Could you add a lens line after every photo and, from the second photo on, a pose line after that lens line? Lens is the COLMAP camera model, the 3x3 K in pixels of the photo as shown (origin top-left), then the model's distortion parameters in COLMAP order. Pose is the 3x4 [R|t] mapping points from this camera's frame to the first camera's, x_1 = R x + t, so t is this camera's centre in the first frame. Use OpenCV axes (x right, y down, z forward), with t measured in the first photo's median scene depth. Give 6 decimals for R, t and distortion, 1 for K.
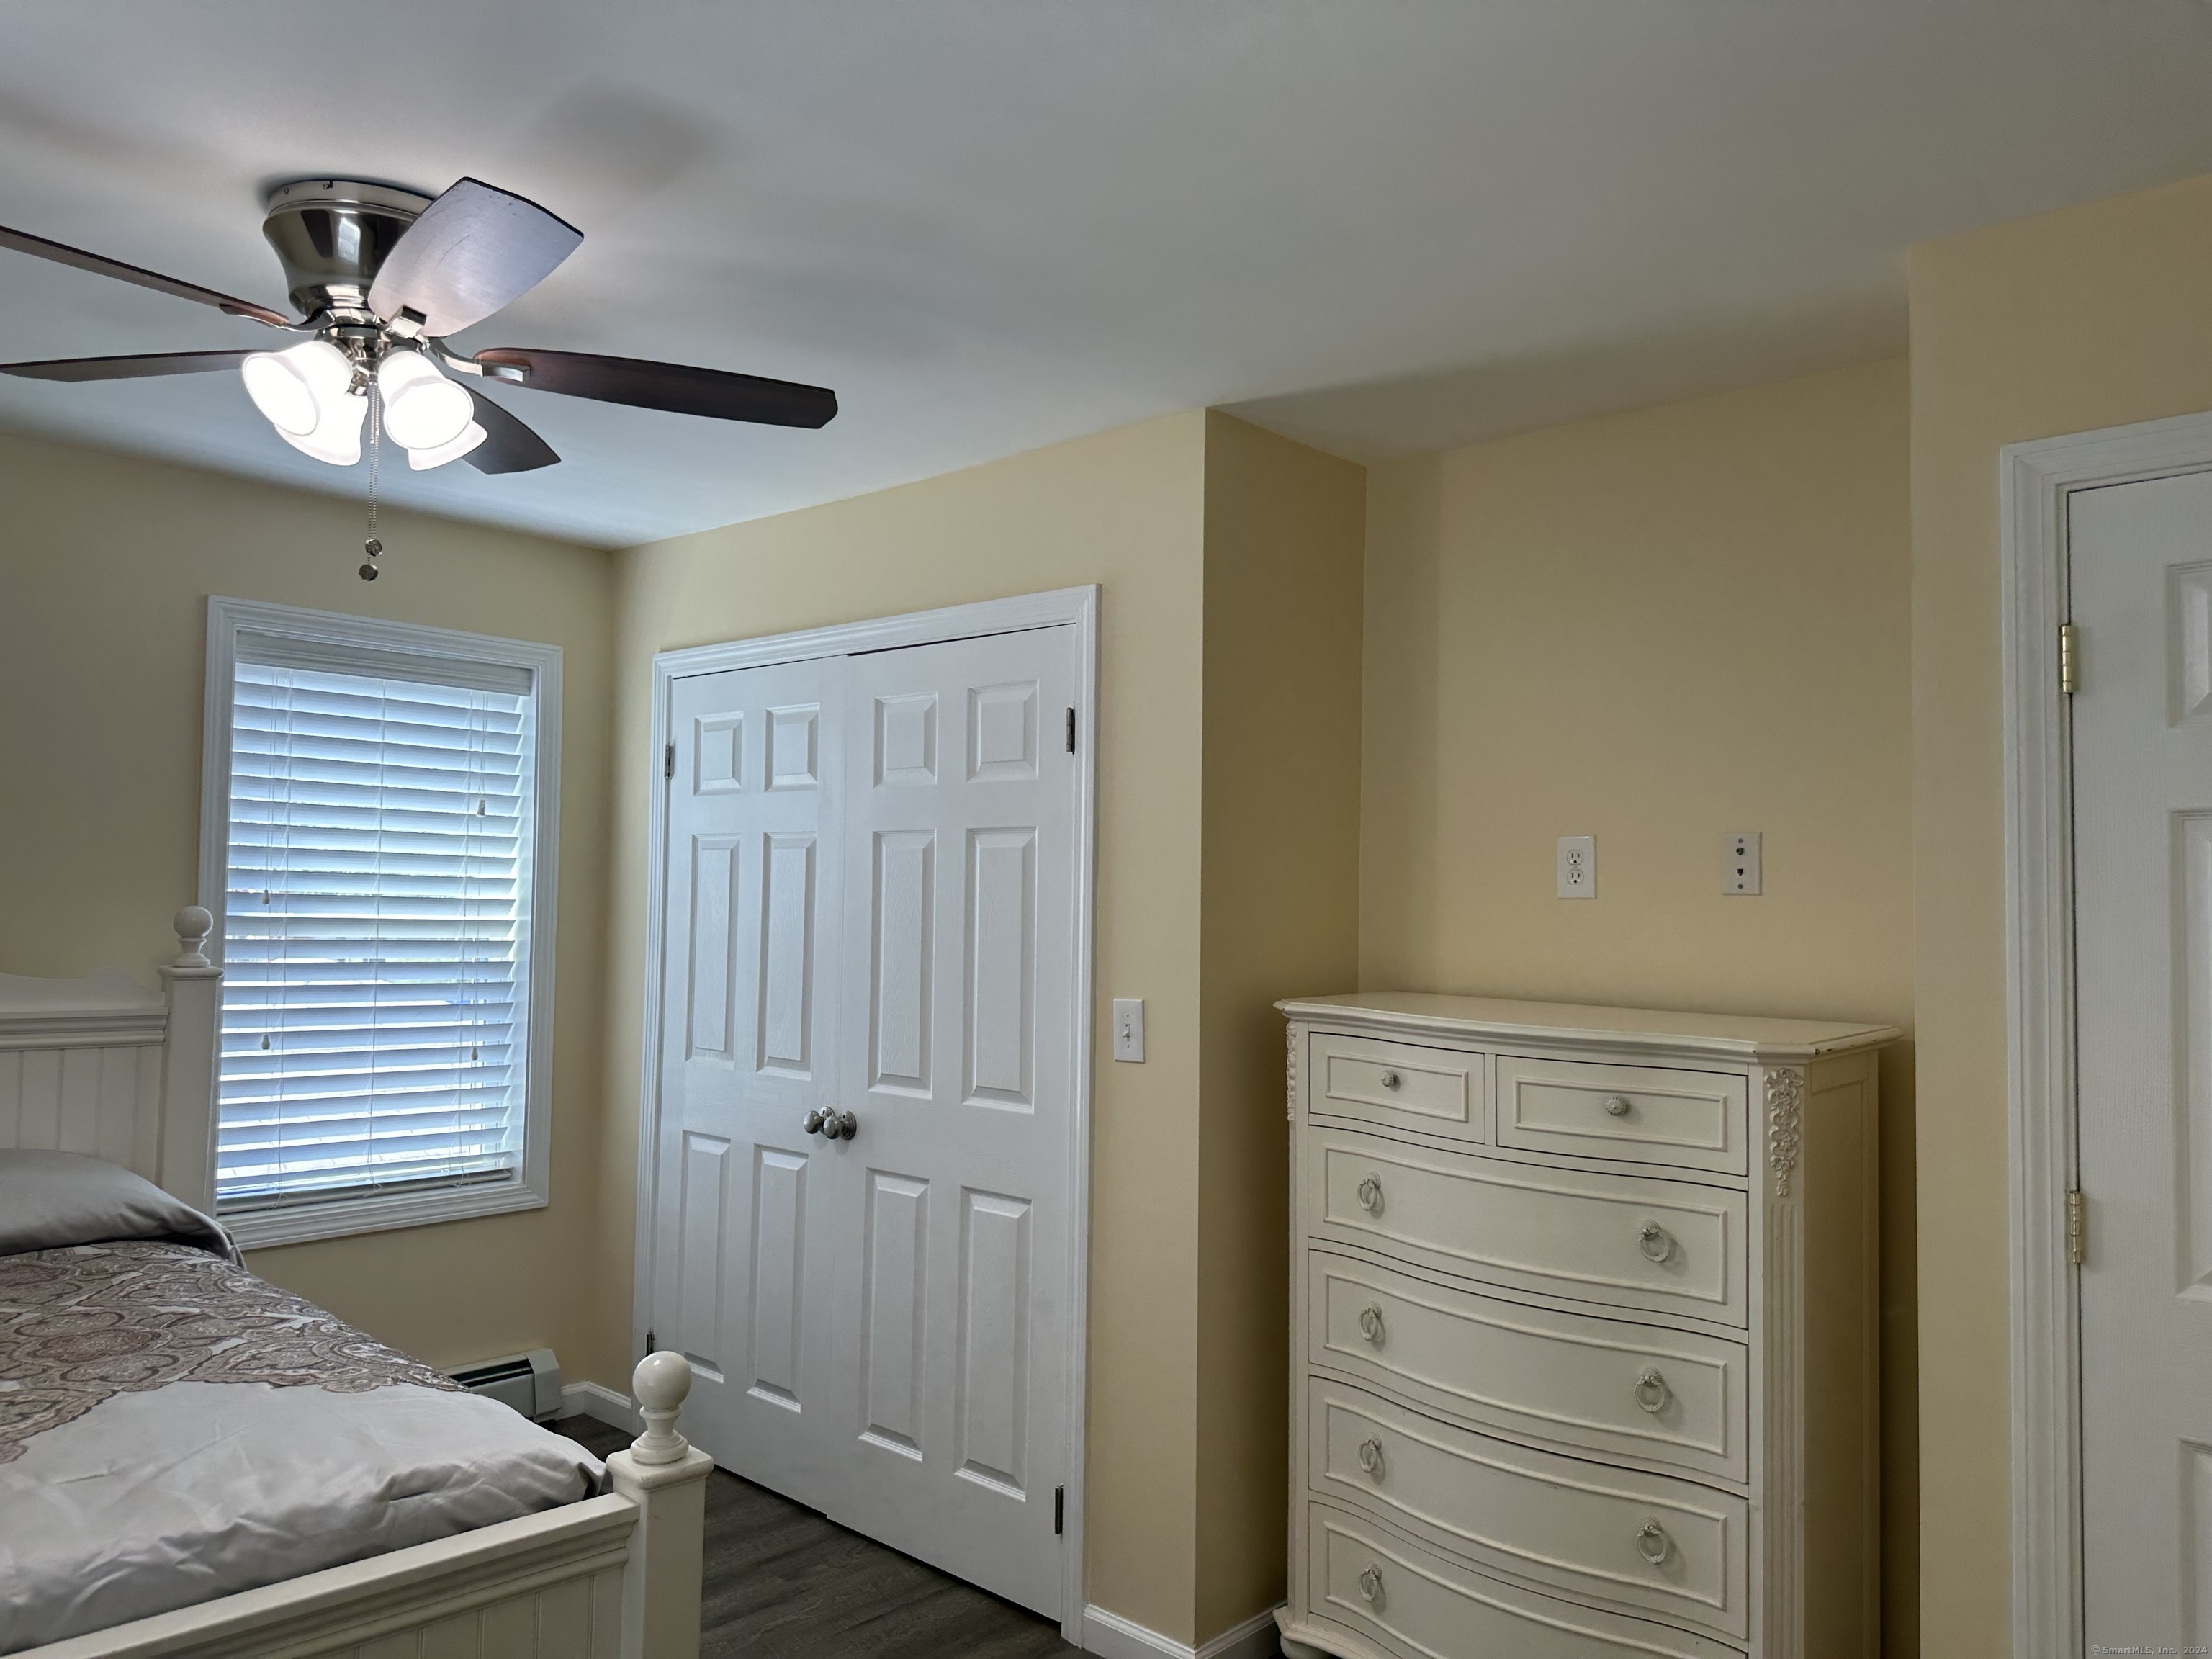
lens RADIAL K [[1565.3, 0, 1106.0], [0, 1565.3, 829.5], [0, 0, 1]] dist [-0.041280, 0.001571]
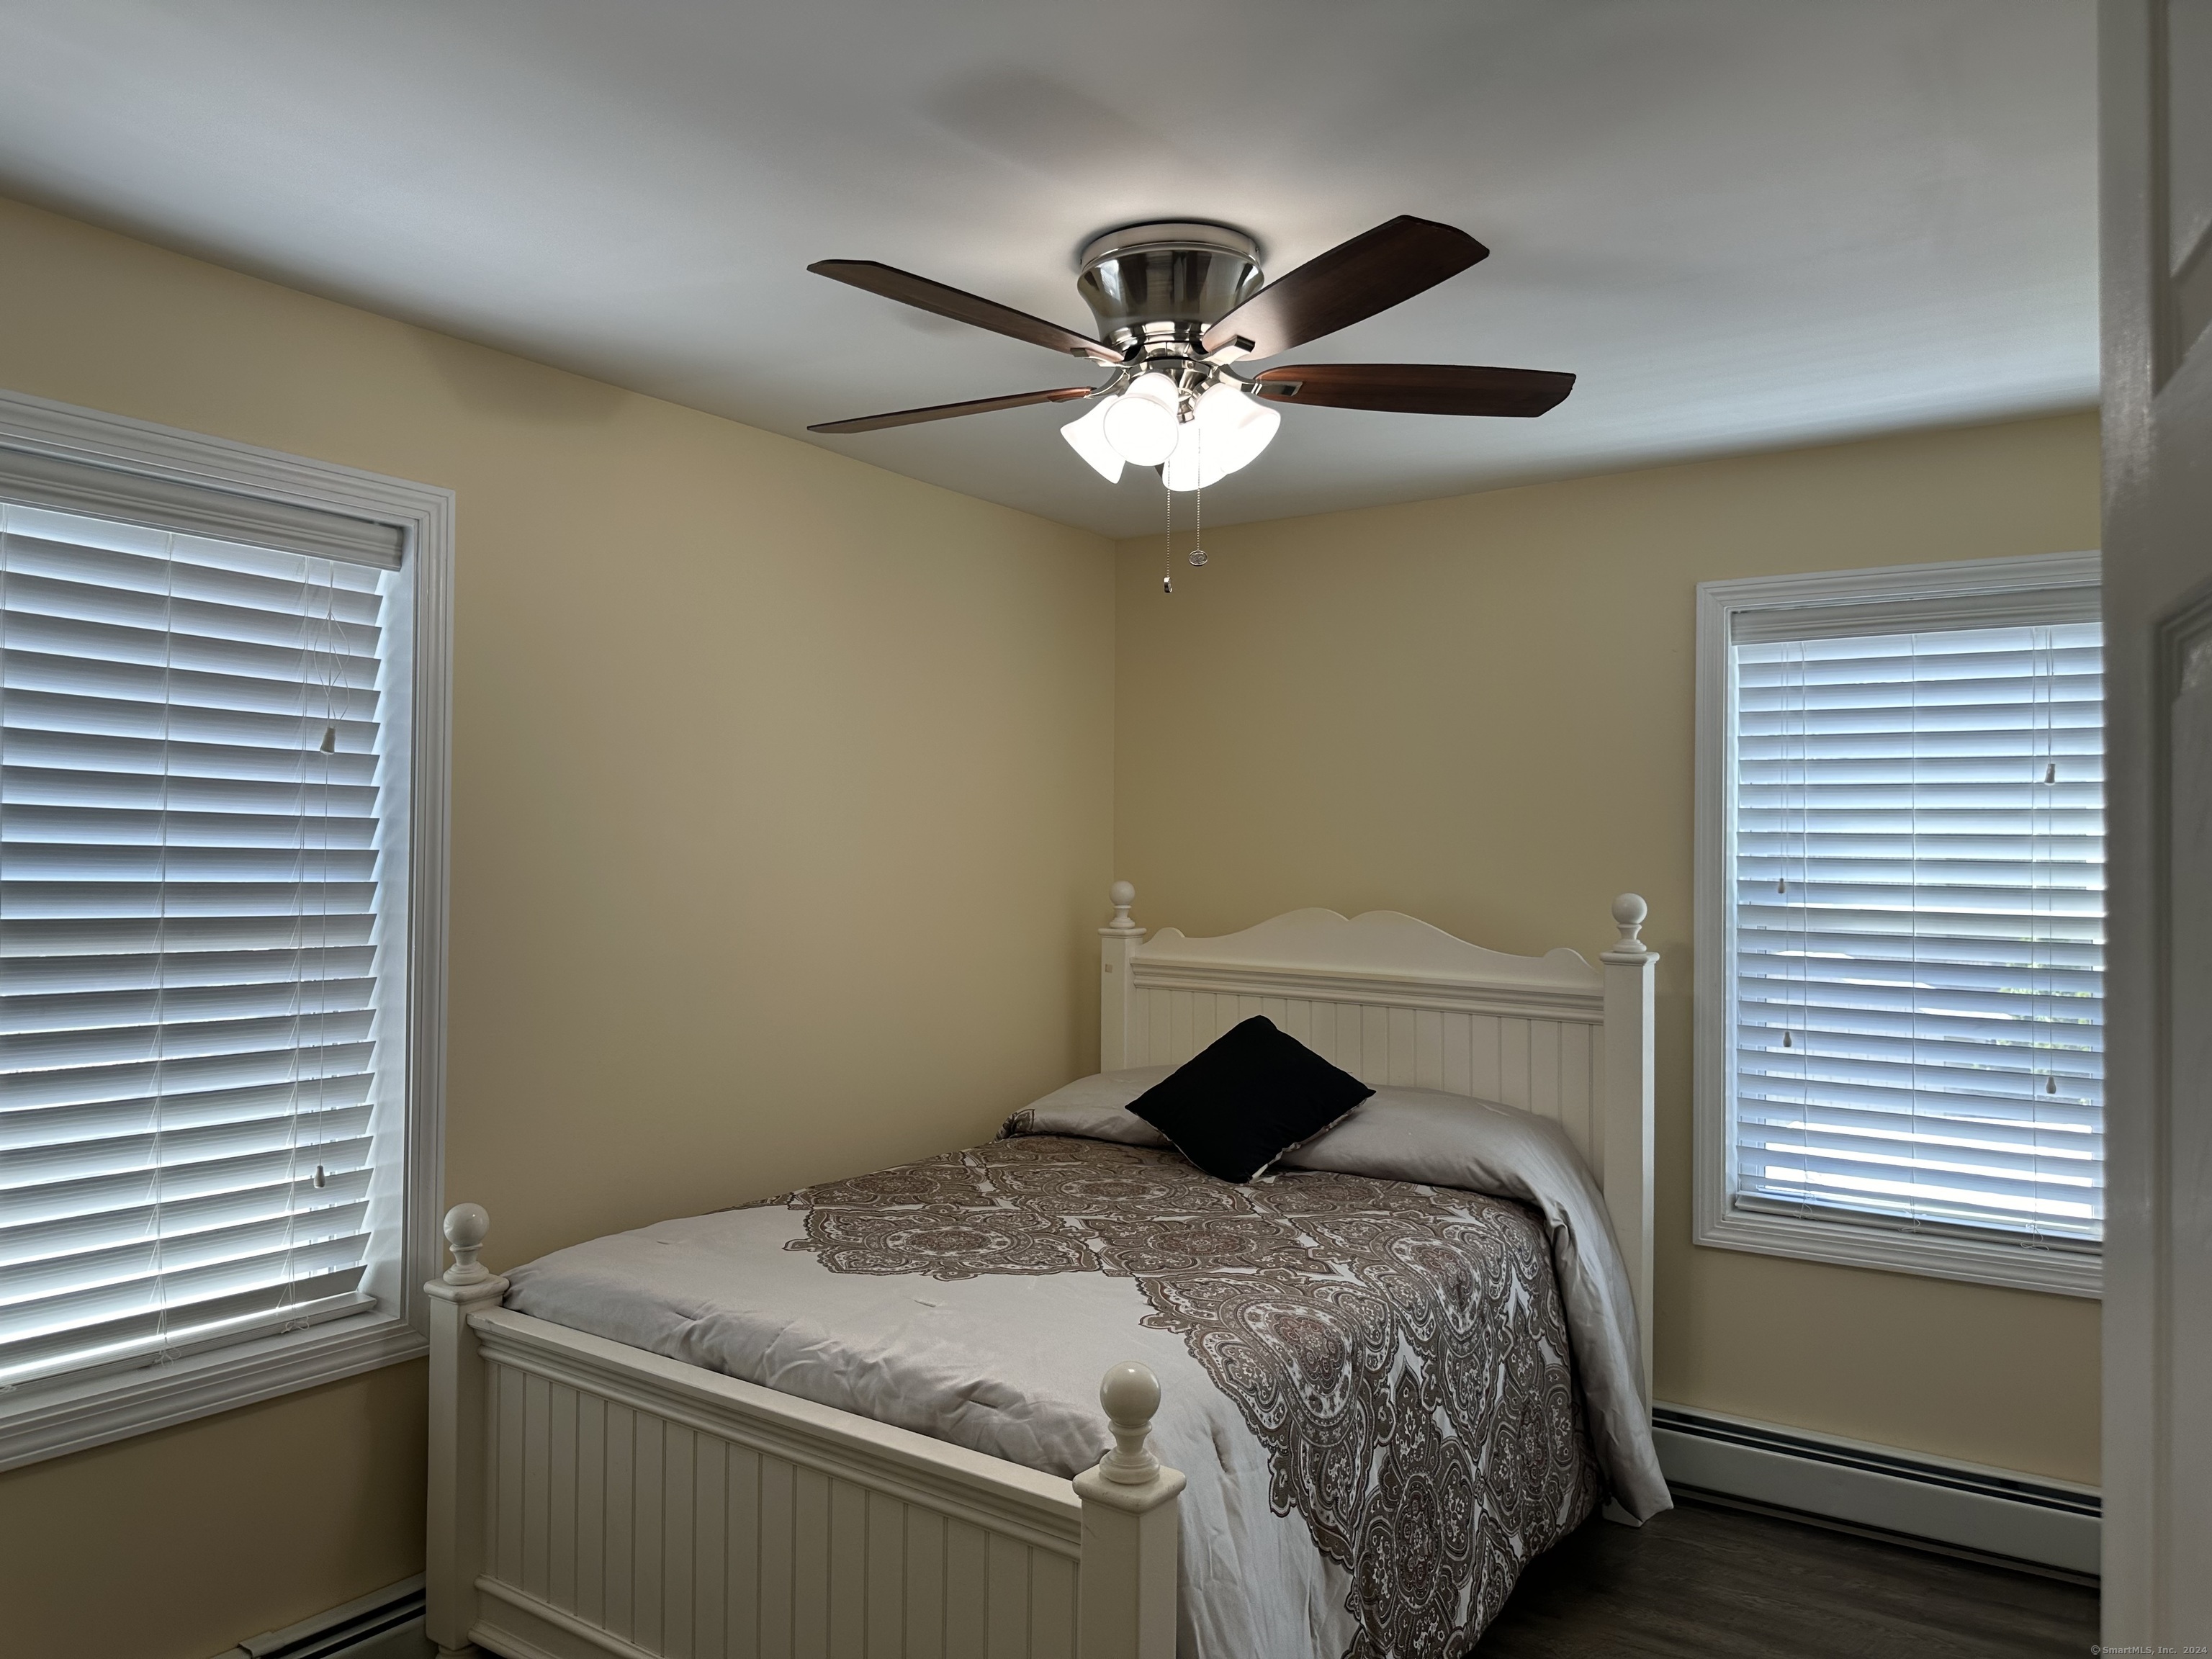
lens RADIAL K [[1521.3, 0, 1106.0], [0, 1521.3, 829.5], [0, 0, 1]] dist [0.046650, -0.068945]
pose [[0.148558, -0.039913, -0.988098, 0.413651], [0.034410, 0.998789, -0.035171, 0.035656], [0.988305, -0.028776, 0.149752, 0.572375]]
